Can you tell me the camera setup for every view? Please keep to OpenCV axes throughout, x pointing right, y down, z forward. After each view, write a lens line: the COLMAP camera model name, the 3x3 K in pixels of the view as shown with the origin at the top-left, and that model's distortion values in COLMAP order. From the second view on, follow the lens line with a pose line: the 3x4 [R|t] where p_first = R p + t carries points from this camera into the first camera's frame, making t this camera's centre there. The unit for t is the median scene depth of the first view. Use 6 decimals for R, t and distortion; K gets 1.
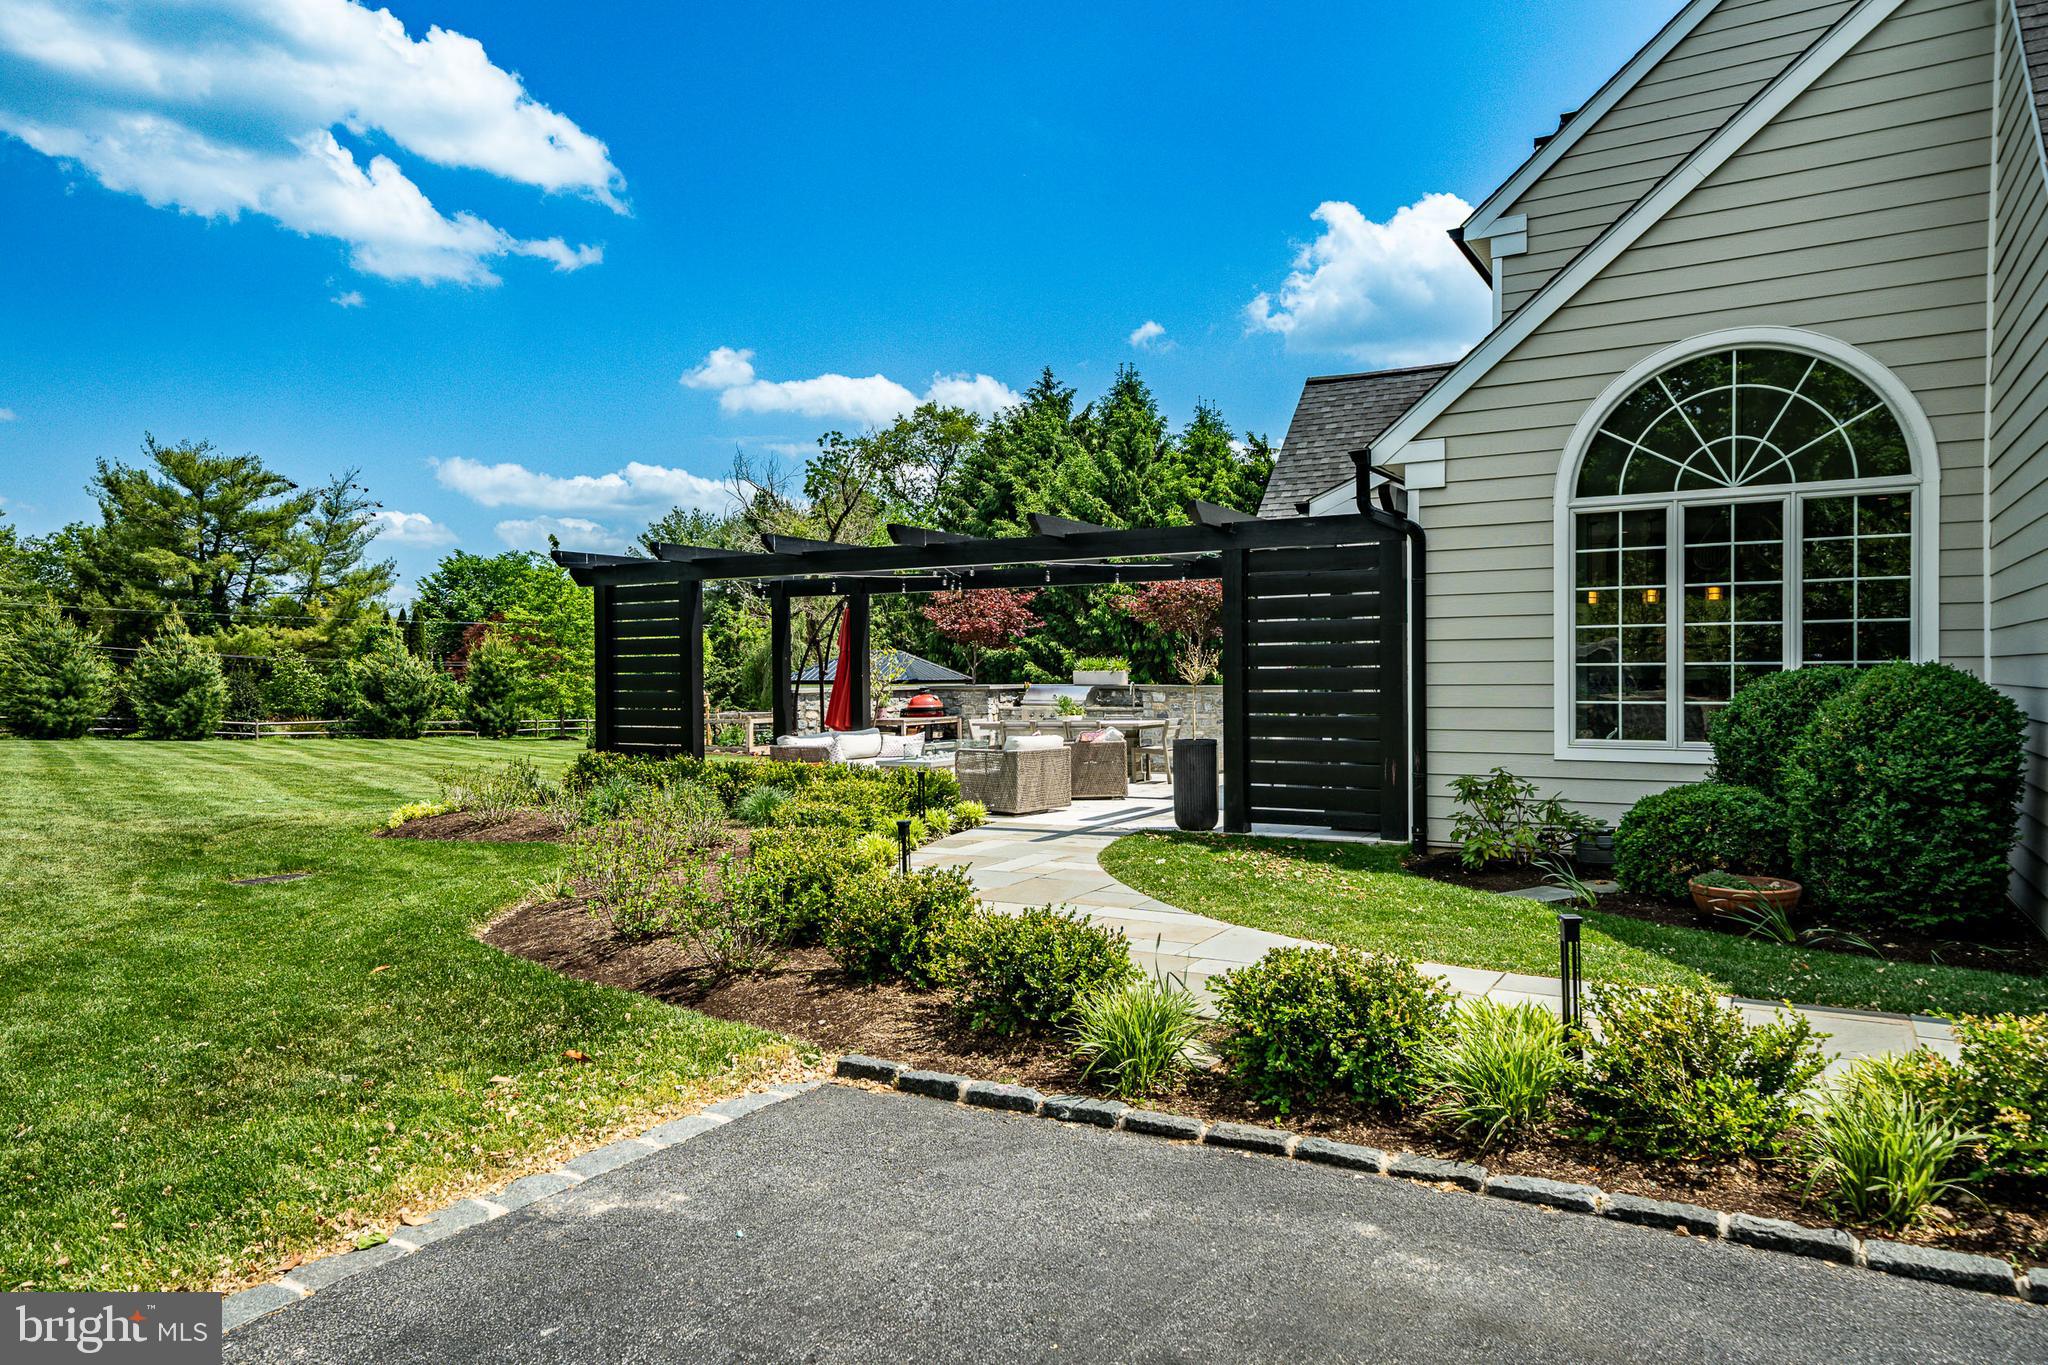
lens RADIAL K [[1317.9, 0, 1025.4], [0, 1317.9, 673.2], [0, 0, 1]] dist [0.029917, 0.000014]
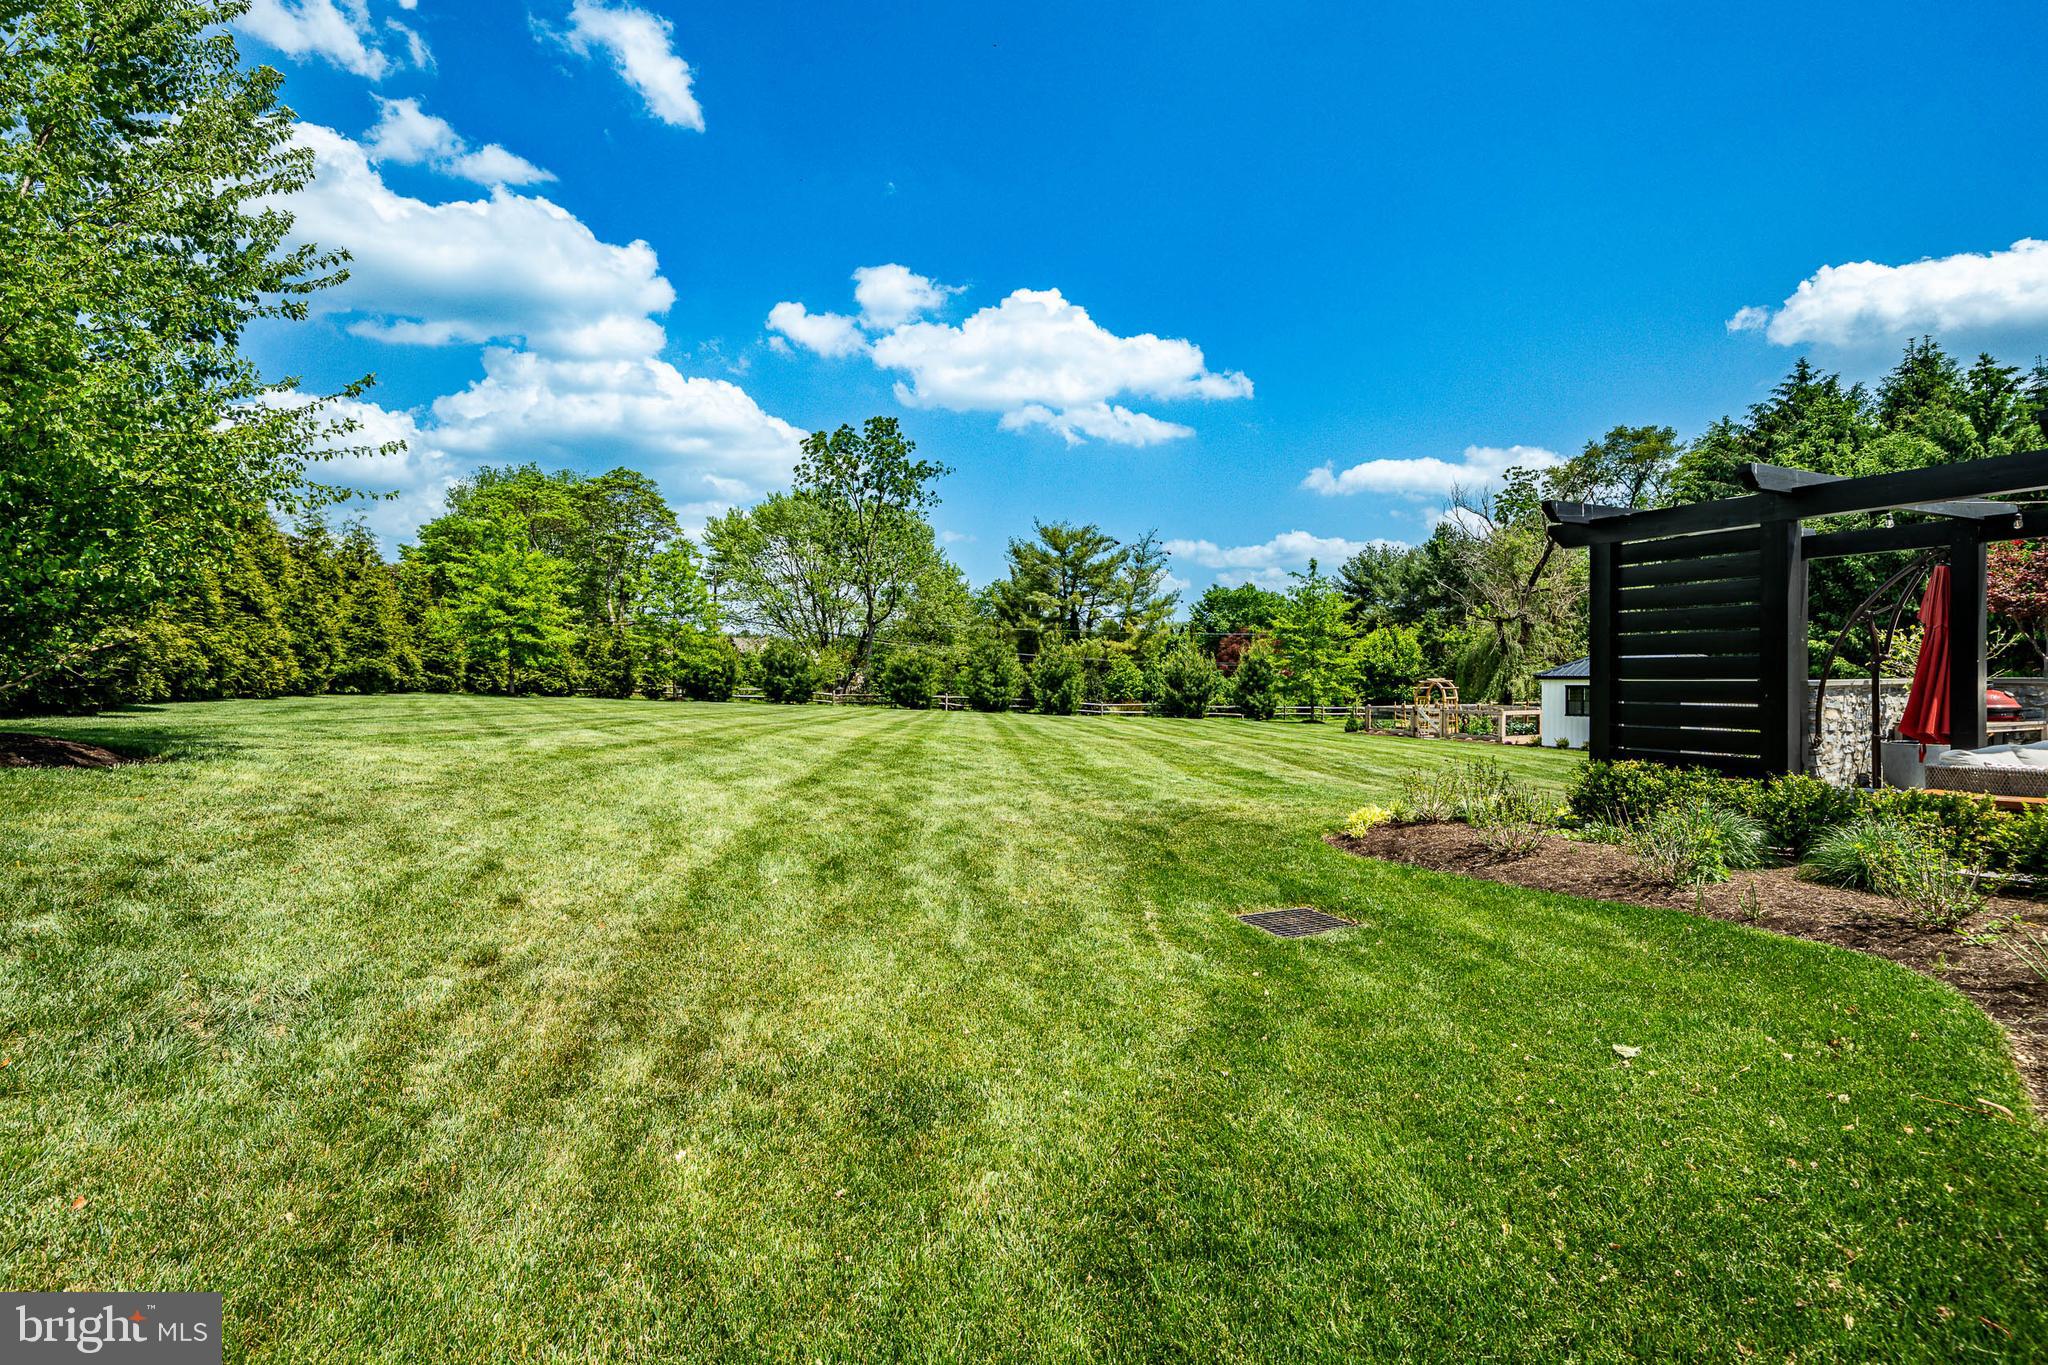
lens RADIAL K [[941.7, 0, 1017.8], [0, 941.7, 676.1], [0, 0, 1]] dist [0.015959, 0.000337]
pose [[0.831351, 0.003997, -0.555734, -0.100388], [-0.002244, 0.999990, 0.003834, 0.003316], [0.555744, -0.001940, 0.831351, 0.117387]]
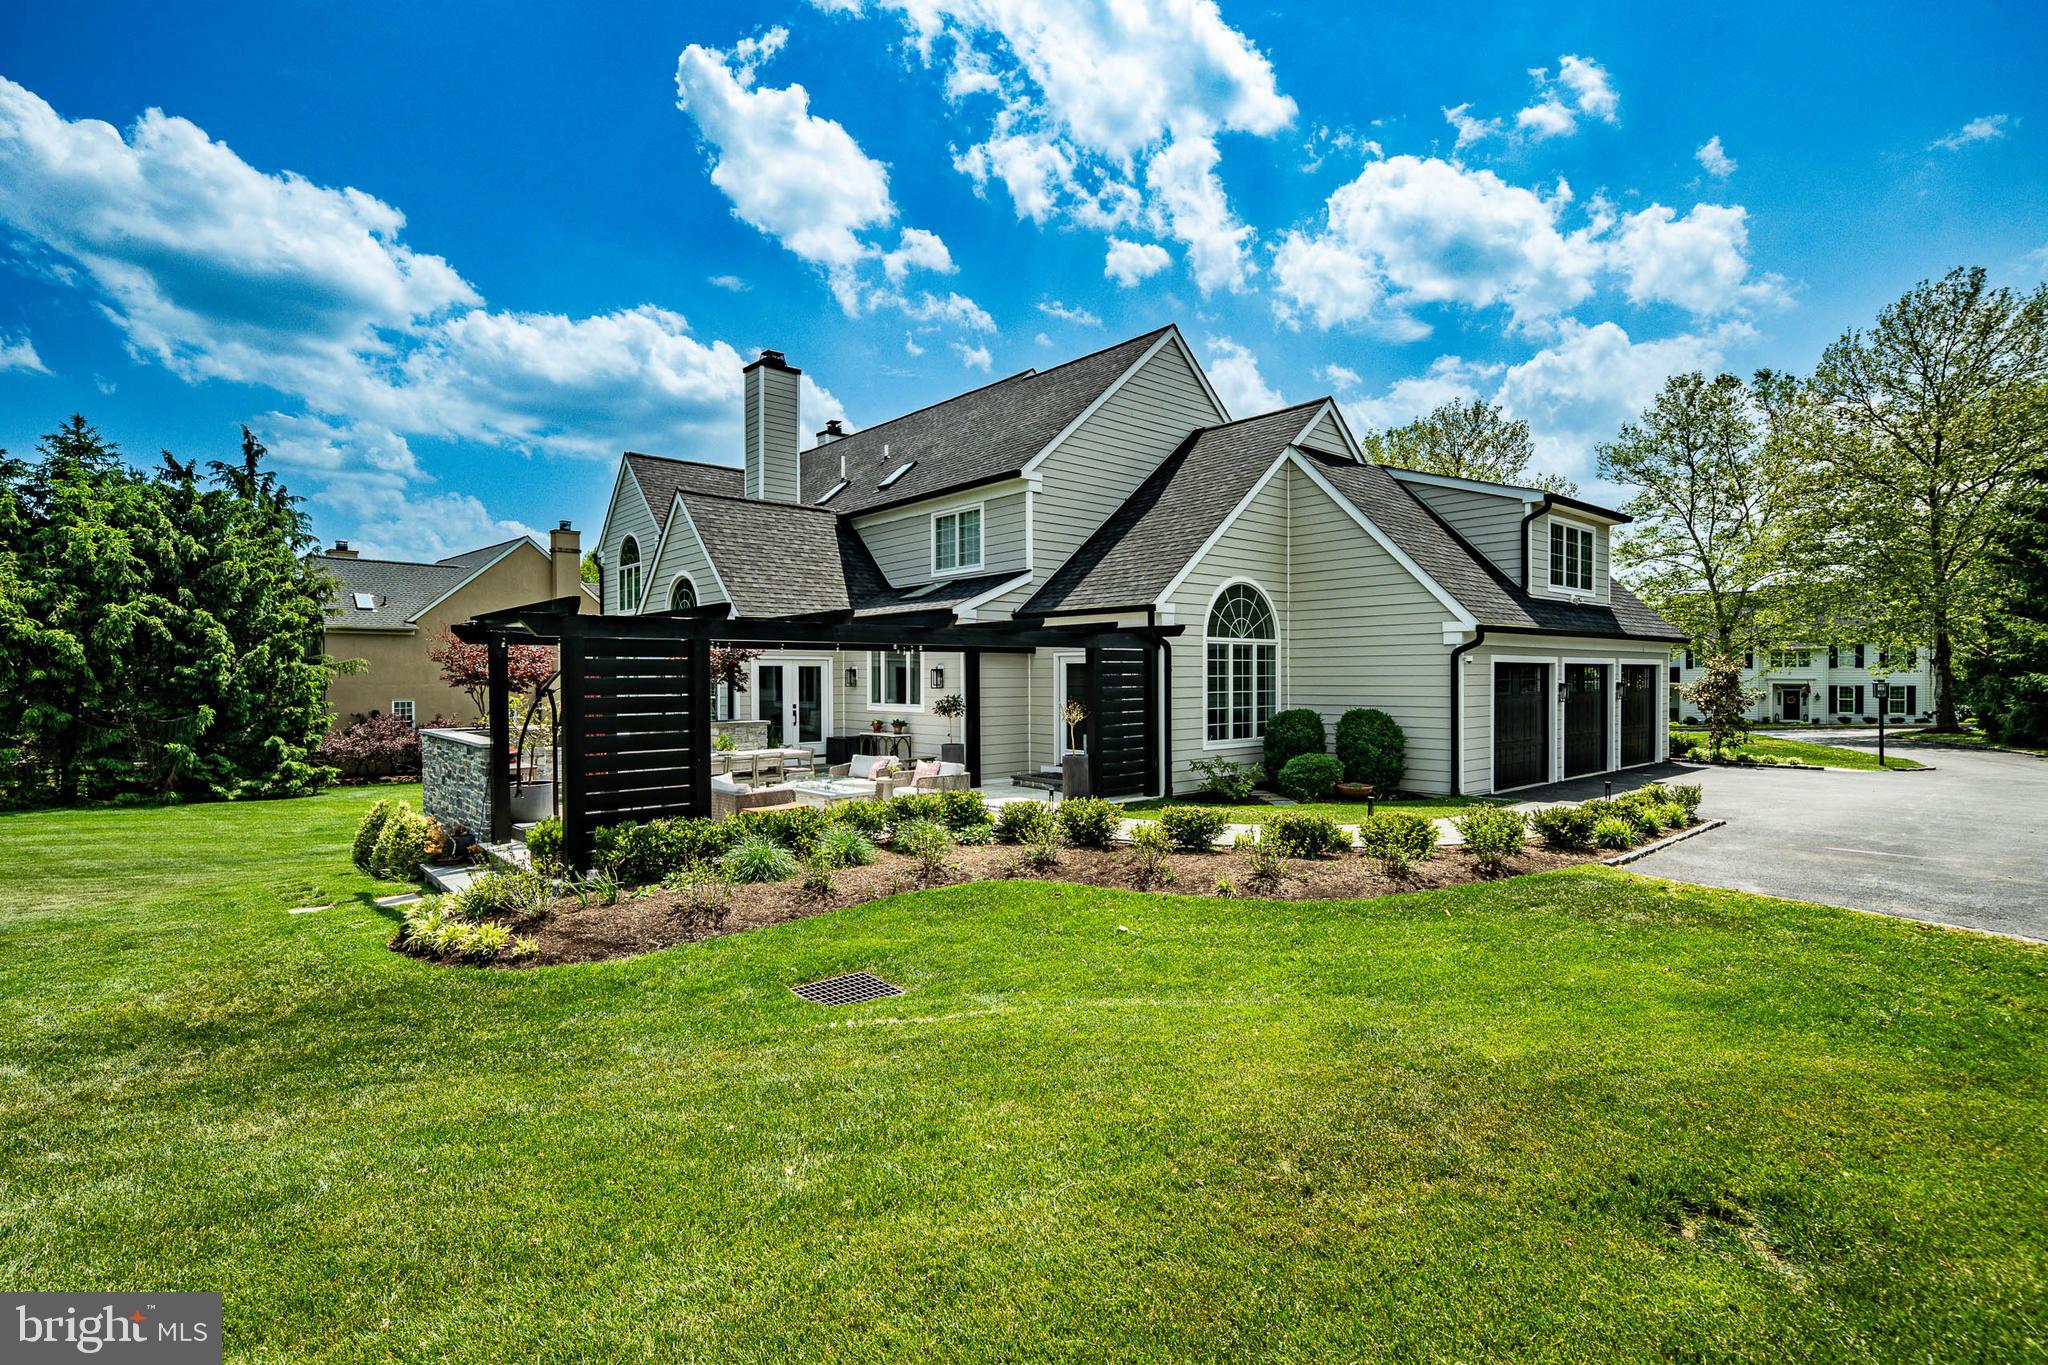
lens RADIAL K [[941.7, 0, 1023.7], [0, 941.7, 690.9], [0, 0, 1]] dist [0.015959, 0.000337]
pose [[0.313029, -0.011700, 0.949671, -0.279505], [0.003954, 0.999932, 0.011016, -0.012746], [-0.949735, 0.000307, 0.313054, 0.176604]]
